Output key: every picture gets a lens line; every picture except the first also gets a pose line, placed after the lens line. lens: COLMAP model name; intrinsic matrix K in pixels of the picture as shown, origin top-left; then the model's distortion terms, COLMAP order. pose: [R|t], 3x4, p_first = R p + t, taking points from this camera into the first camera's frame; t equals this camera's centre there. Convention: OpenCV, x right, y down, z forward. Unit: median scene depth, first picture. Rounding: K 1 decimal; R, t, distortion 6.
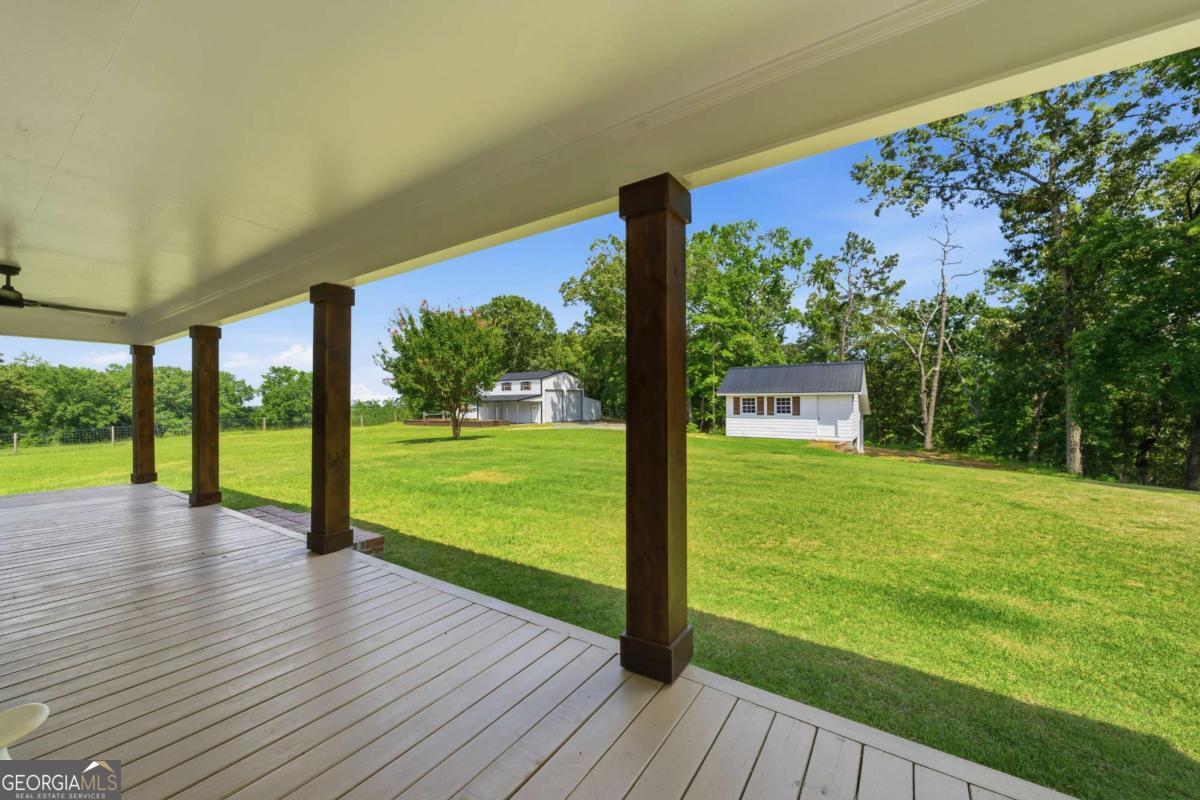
lens RADIAL K [[448.1, 0, 600.6], [0, 448.1, 402.4], [0, 0, 1]] dist [-0.007924, -0.000177]
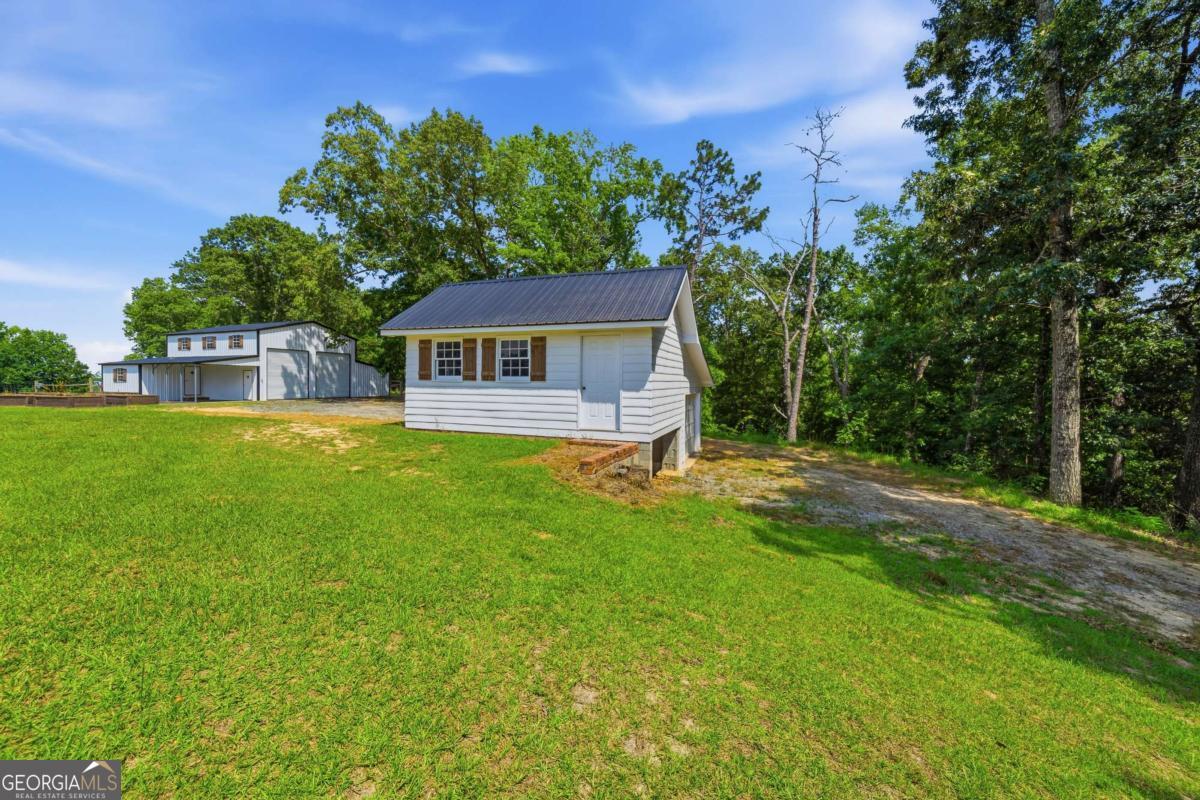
lens RADIAL K [[448.1, 0, 599.5], [0, 448.1, 390.5], [0, 0, 1]] dist [-0.007924, -0.000177]
pose [[0.970759, 0.008279, 0.239915, 0.188568], [-0.012746, 0.999773, 0.017074, 0.014525], [-0.239719, -0.019633, 0.970644, 0.274475]]
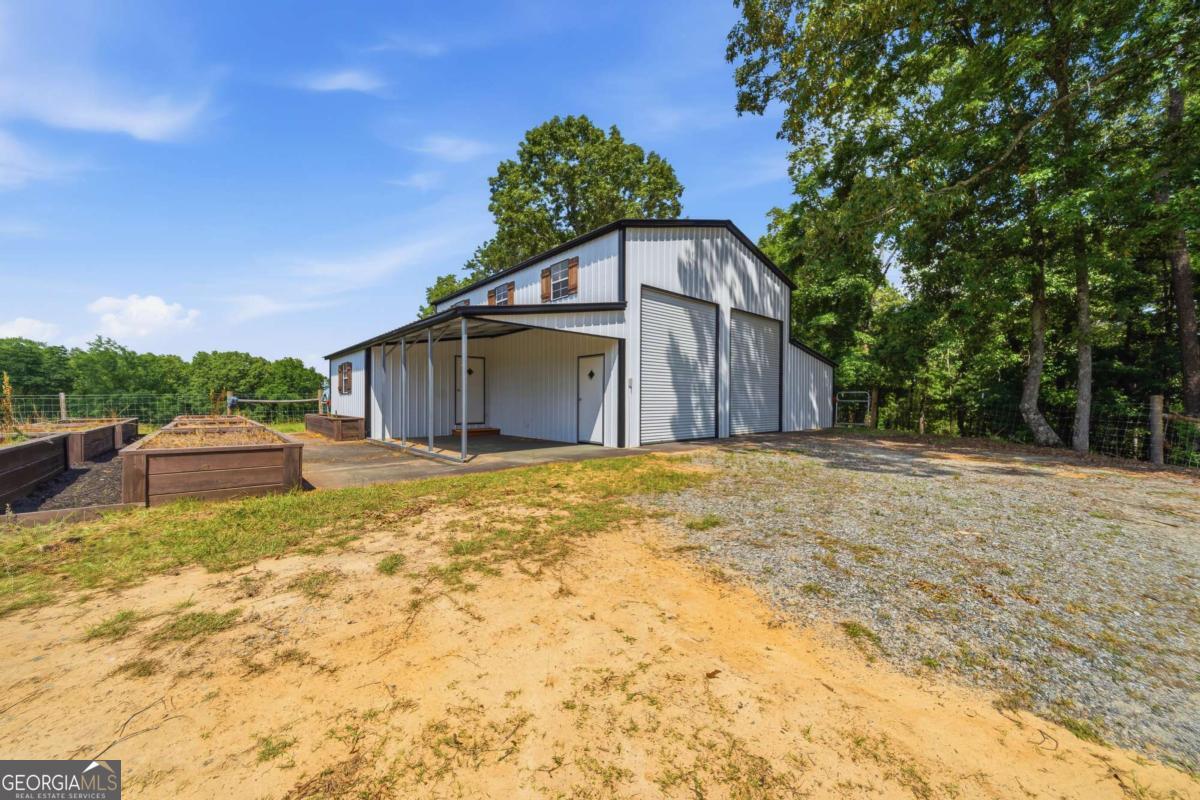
lens RADIAL K [[448.1, 0, 595.8], [0, 448.1, 402.2], [0, 0, 1]] dist [-0.007924, -0.000177]
pose [[0.966976, 0.011745, -0.254595, -0.092792], [-0.011237, 0.999931, 0.003448, 0.025651], [0.254618, -0.000473, 0.967042, 0.813351]]
